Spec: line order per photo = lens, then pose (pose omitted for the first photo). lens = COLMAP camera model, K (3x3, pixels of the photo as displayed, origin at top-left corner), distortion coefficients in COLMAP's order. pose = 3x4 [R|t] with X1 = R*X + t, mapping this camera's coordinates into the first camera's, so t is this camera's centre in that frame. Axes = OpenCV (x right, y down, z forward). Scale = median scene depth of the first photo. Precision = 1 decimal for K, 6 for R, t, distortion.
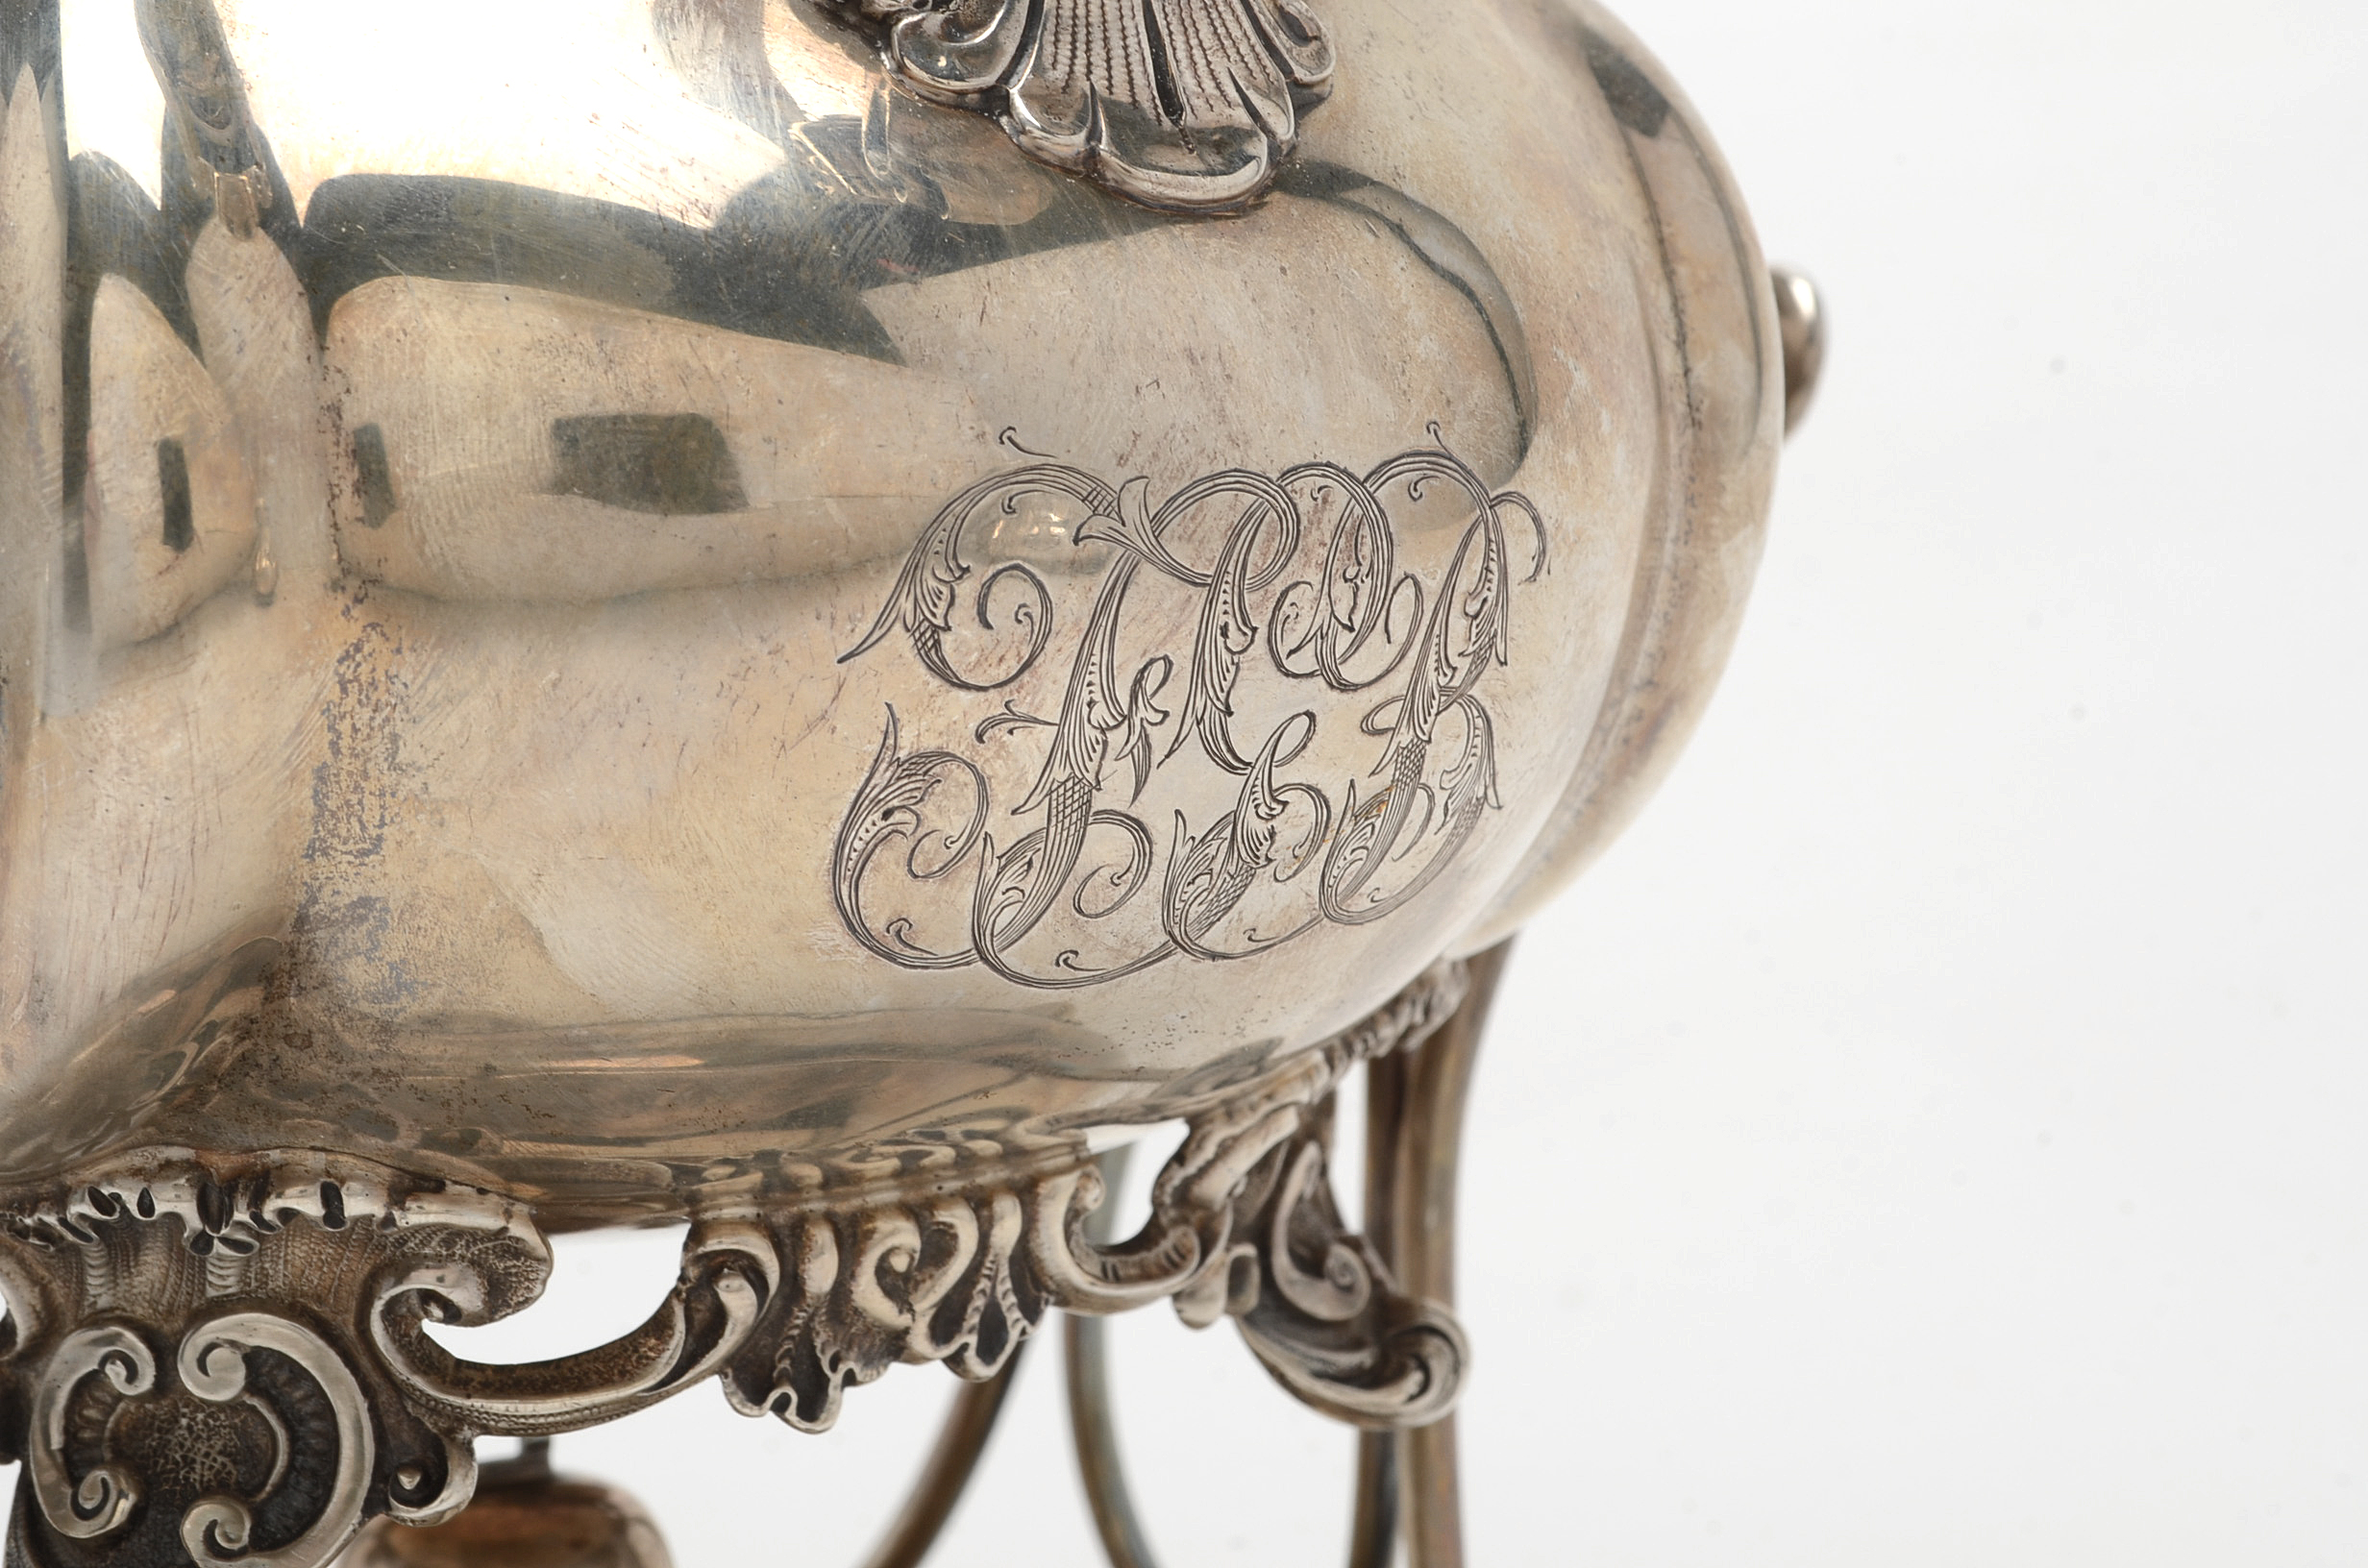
lens RADIAL K [[5237.0, 0, 1184.0], [0, 5237.0, 784.0], [0, 0, 1]] dist [0.051572, -0.207813]
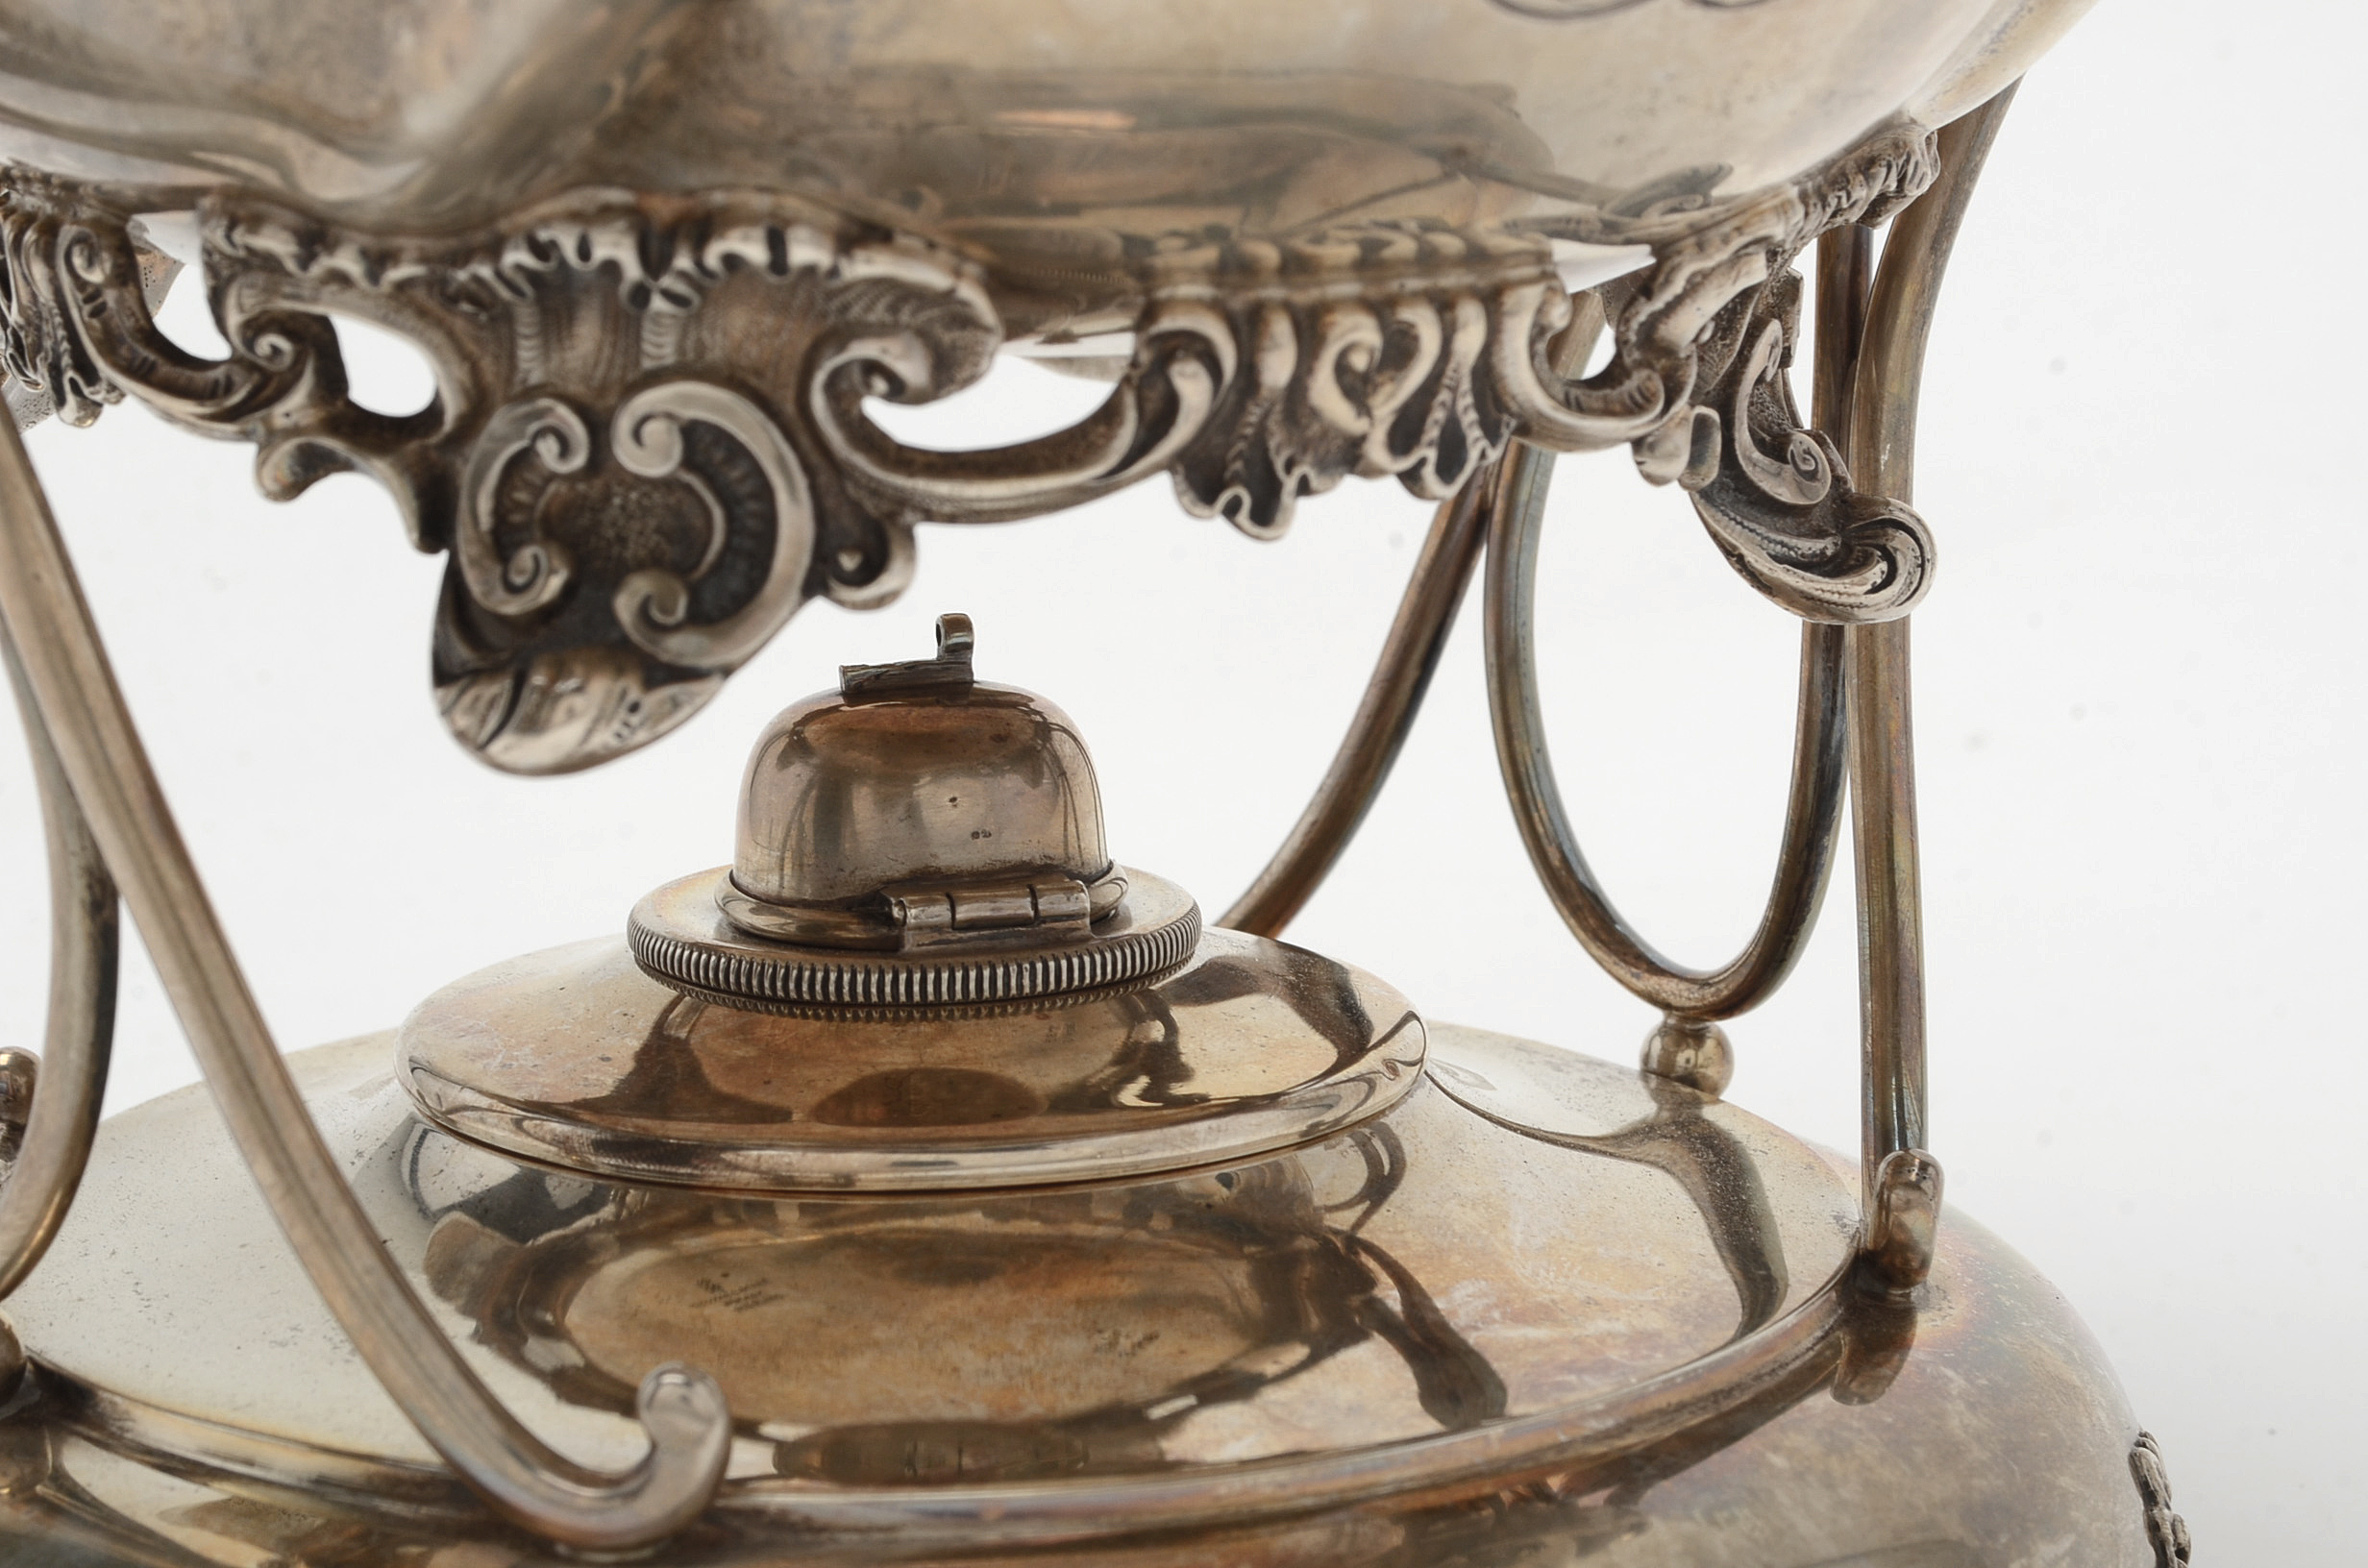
lens RADIAL K [[5237.0, 0, 1184.0], [0, 5237.0, 784.0], [0, 0, 1]] dist [0.051572, -0.207813]
pose [[0.998134, 0.017767, -0.058418, -0.029580], [-0.015477, 0.999103, 0.039420, 0.134003], [0.059066, -0.038442, 0.997514, 0.044637]]
